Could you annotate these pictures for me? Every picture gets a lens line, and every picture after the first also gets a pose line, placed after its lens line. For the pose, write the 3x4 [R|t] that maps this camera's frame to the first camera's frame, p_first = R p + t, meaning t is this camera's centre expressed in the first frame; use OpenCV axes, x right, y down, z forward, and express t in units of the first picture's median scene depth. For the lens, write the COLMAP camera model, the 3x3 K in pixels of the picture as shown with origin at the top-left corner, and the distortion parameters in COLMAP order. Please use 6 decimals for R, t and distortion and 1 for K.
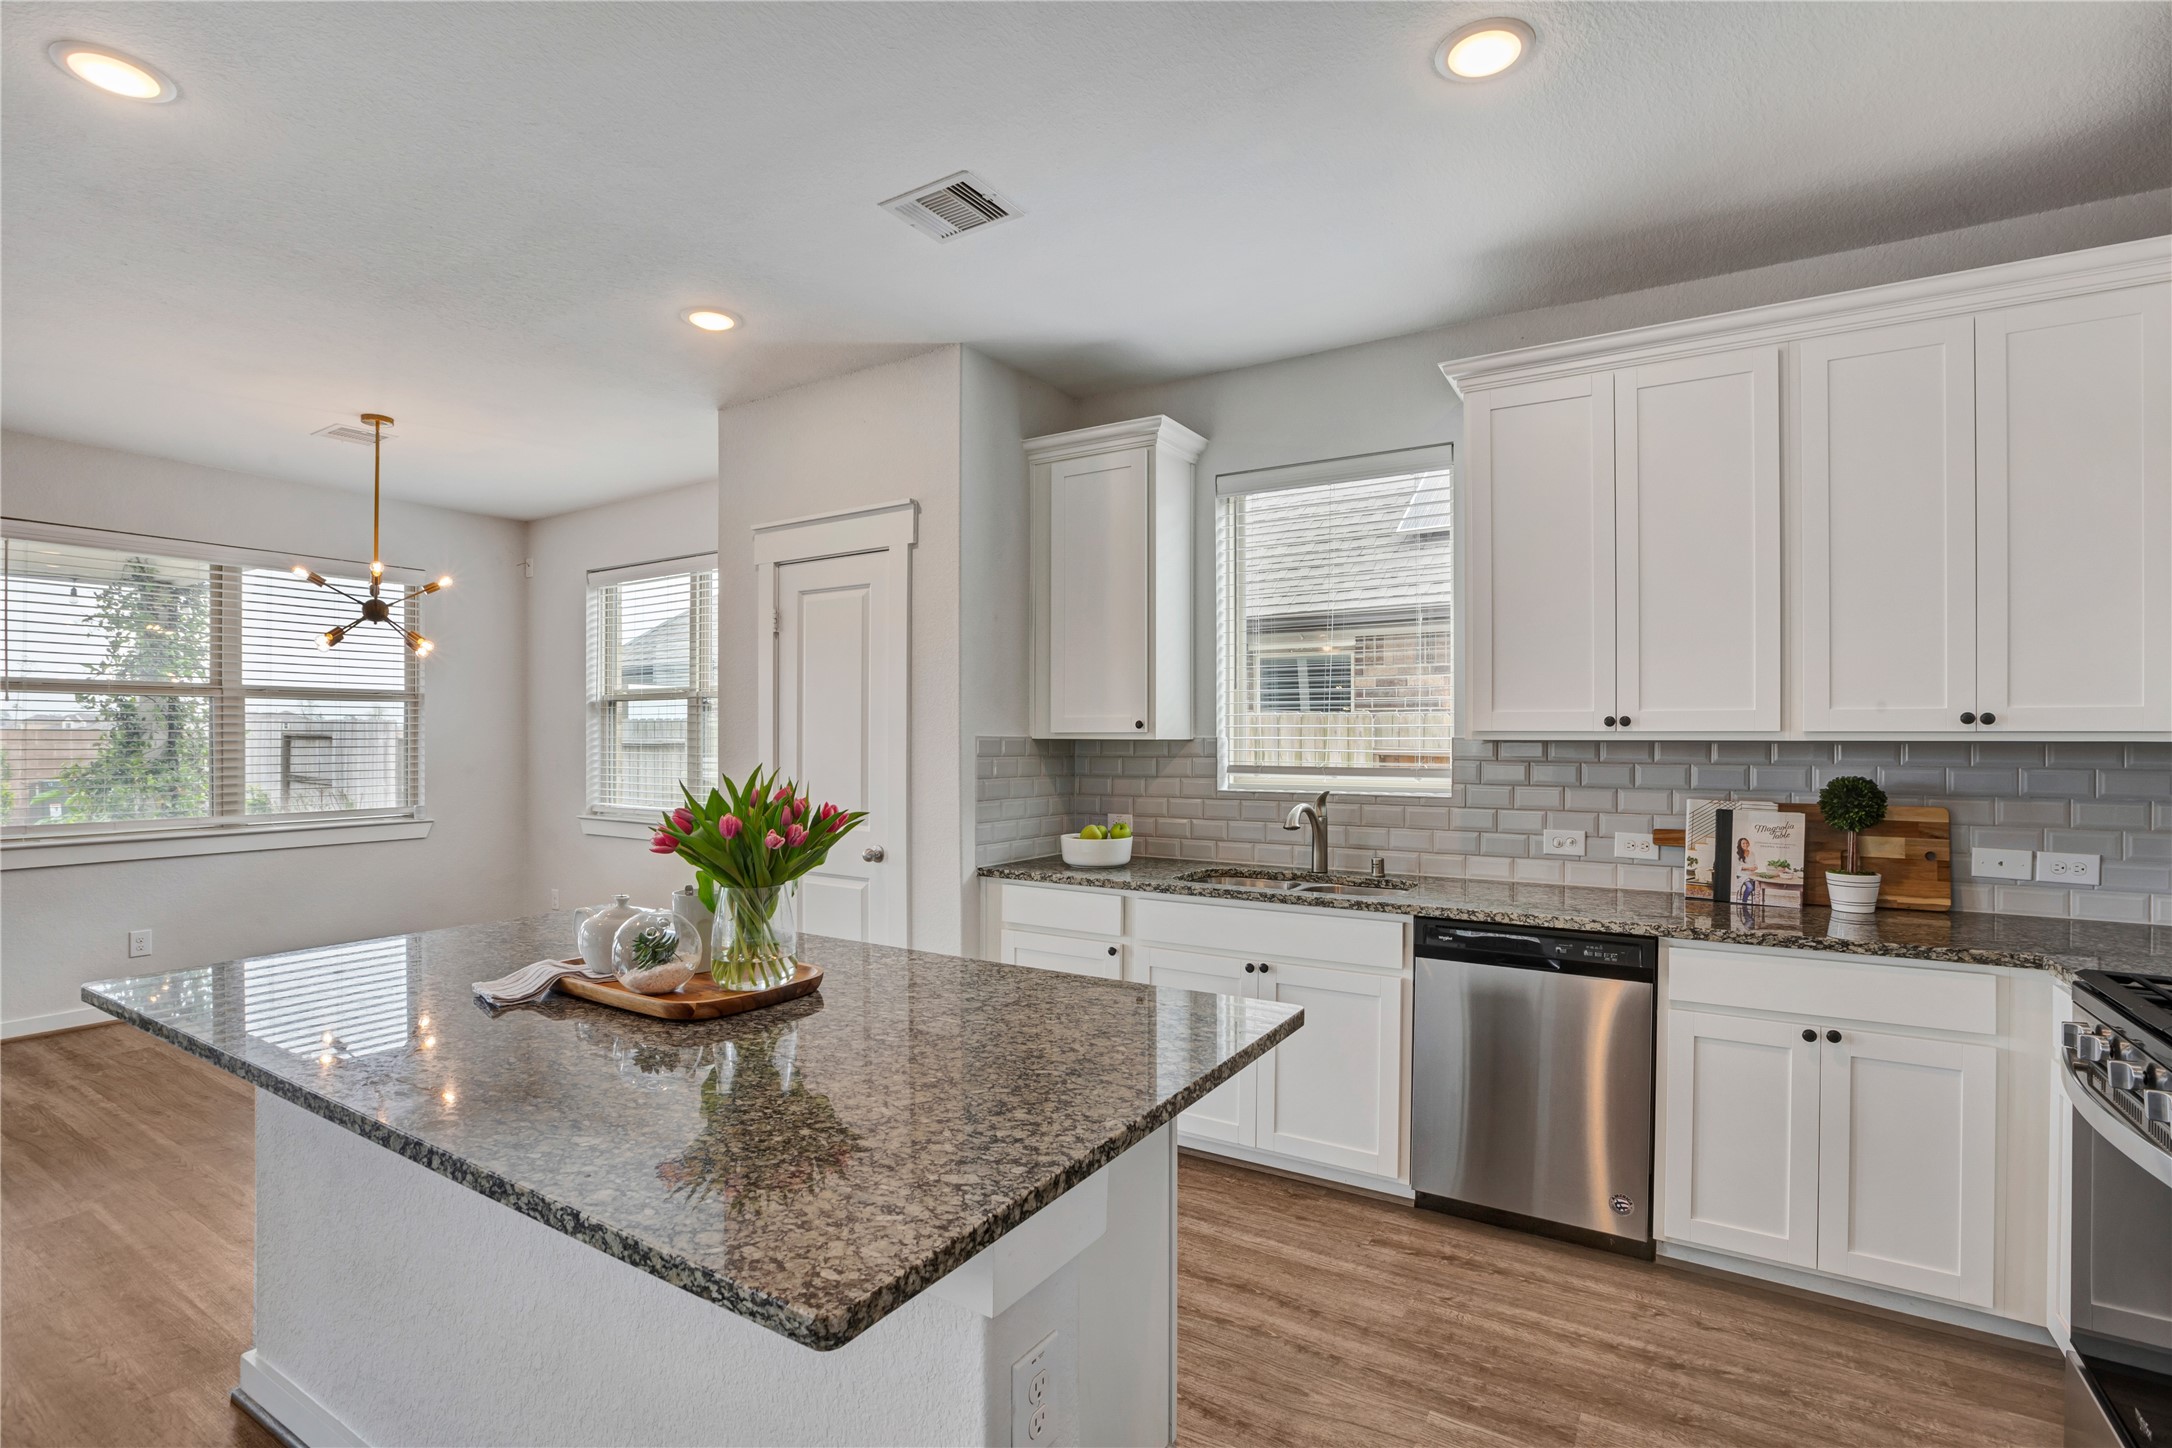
lens RADIAL K [[1030.5, 0, 1086.0], [0, 1030.5, 724.0], [0, 0, 1]] dist [-0.001982, 0.000012]
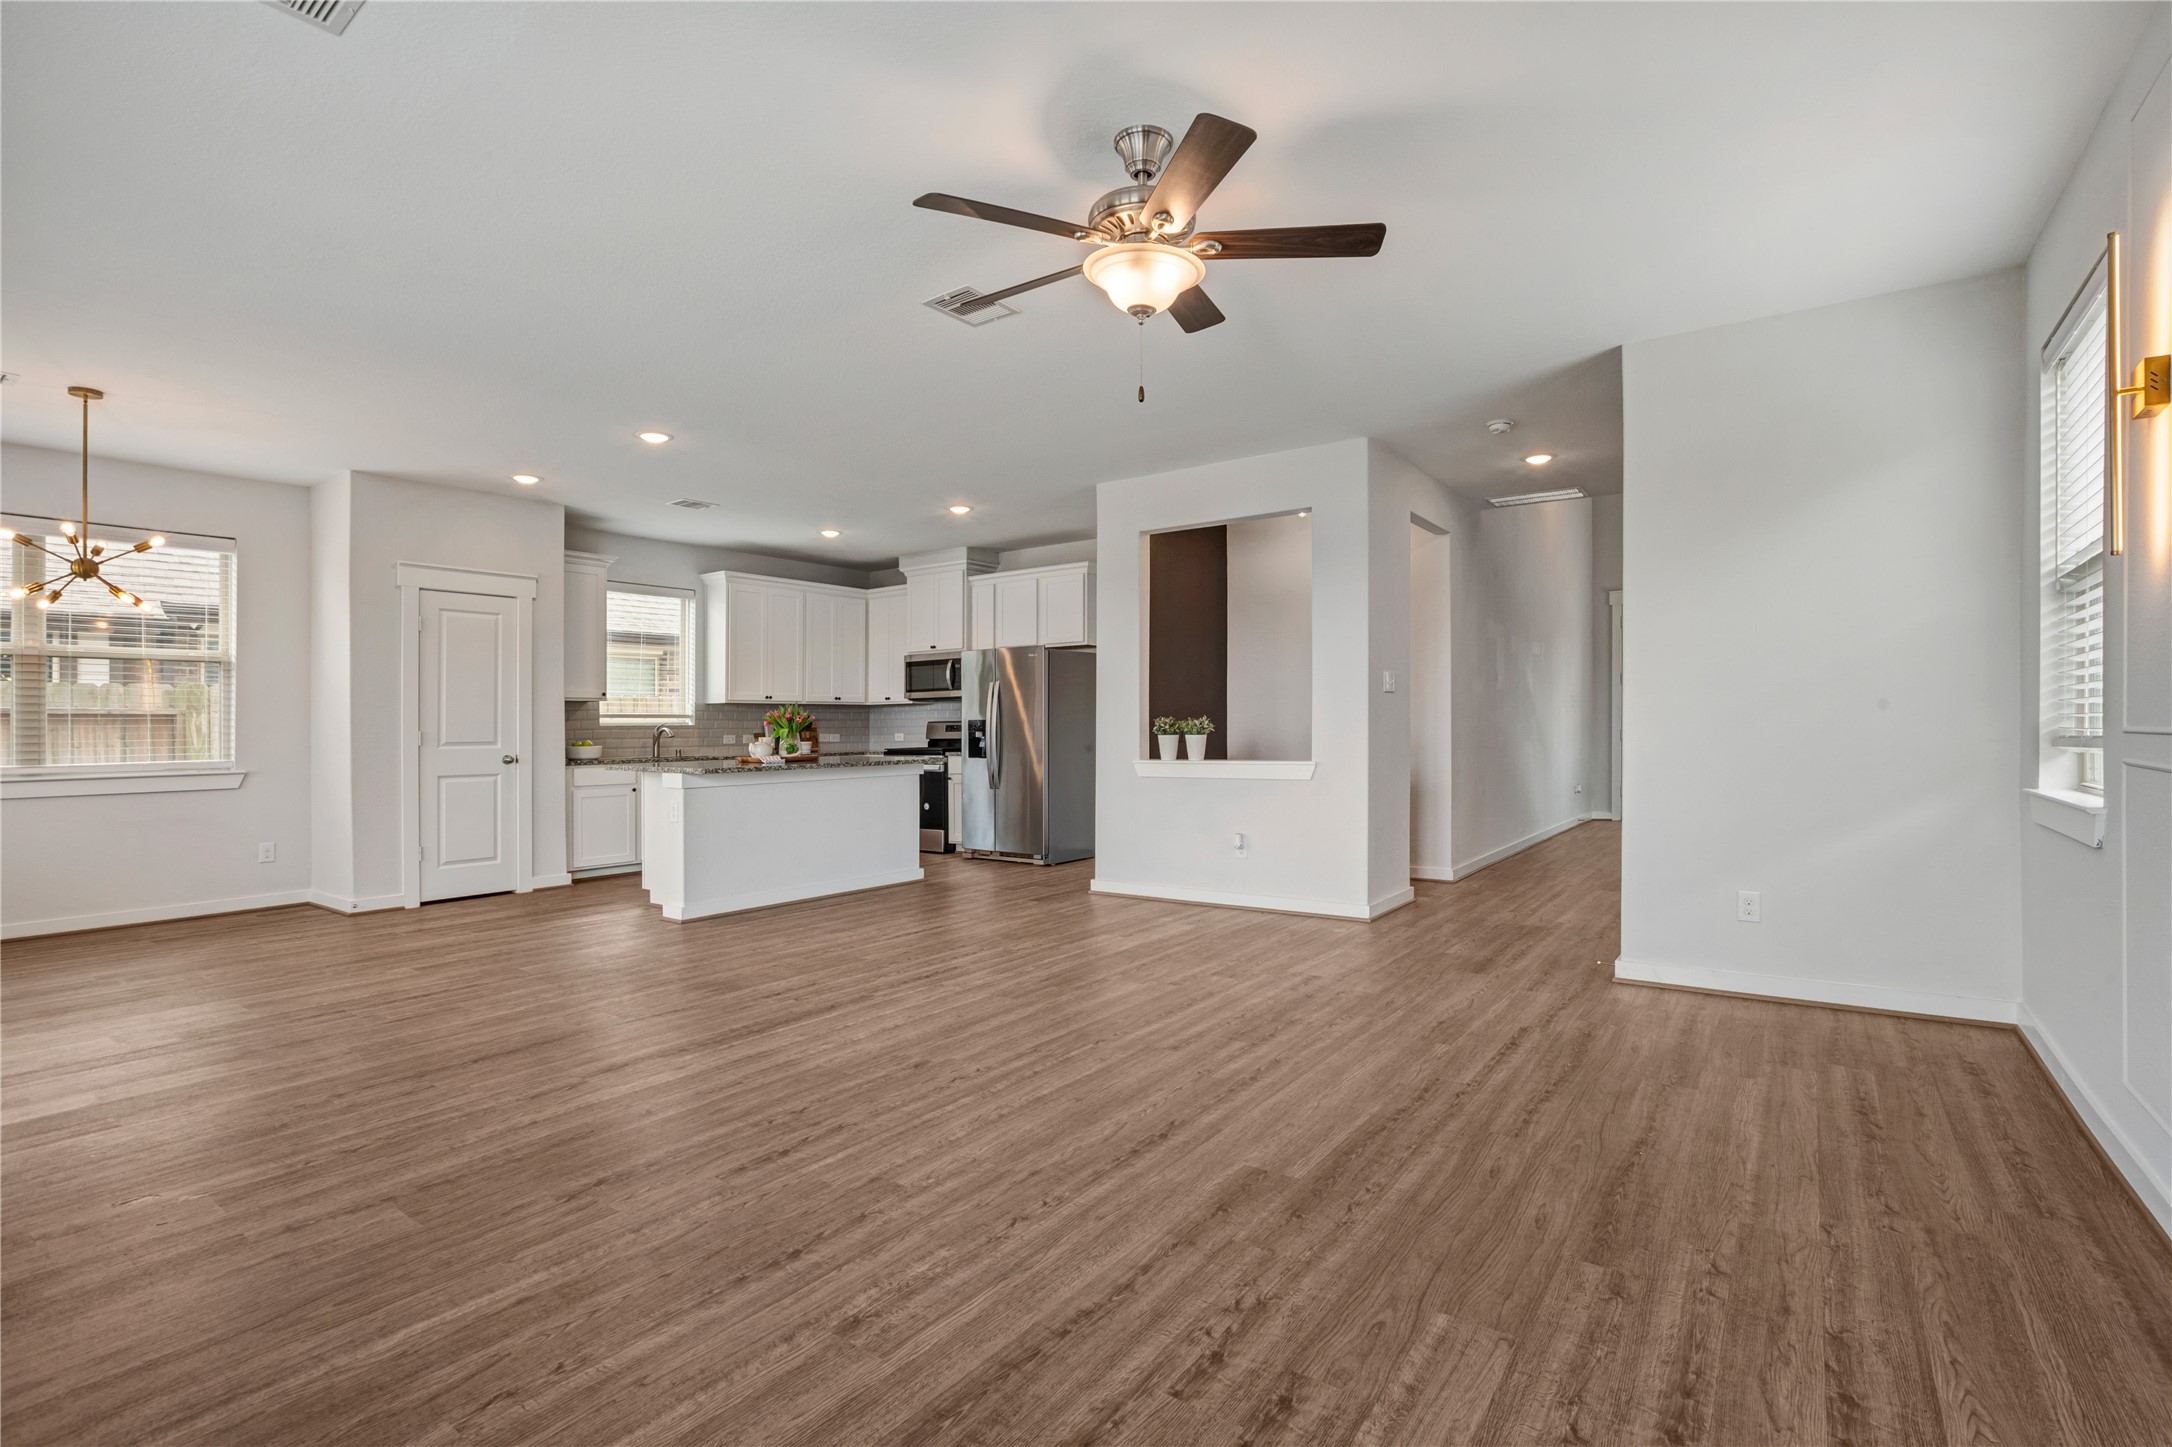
lens RADIAL K [[1030.5, 0, 1086.0], [0, 1030.5, 723.5], [0, 0, 1]] dist [-0.001982, 0.000012]
pose [[0.067594, 0.002456, 0.997710, -2.120726], [-0.001359, 0.999996, -0.002369, 0.068003], [-0.997712, -0.001196, 0.067597, -0.168418]]
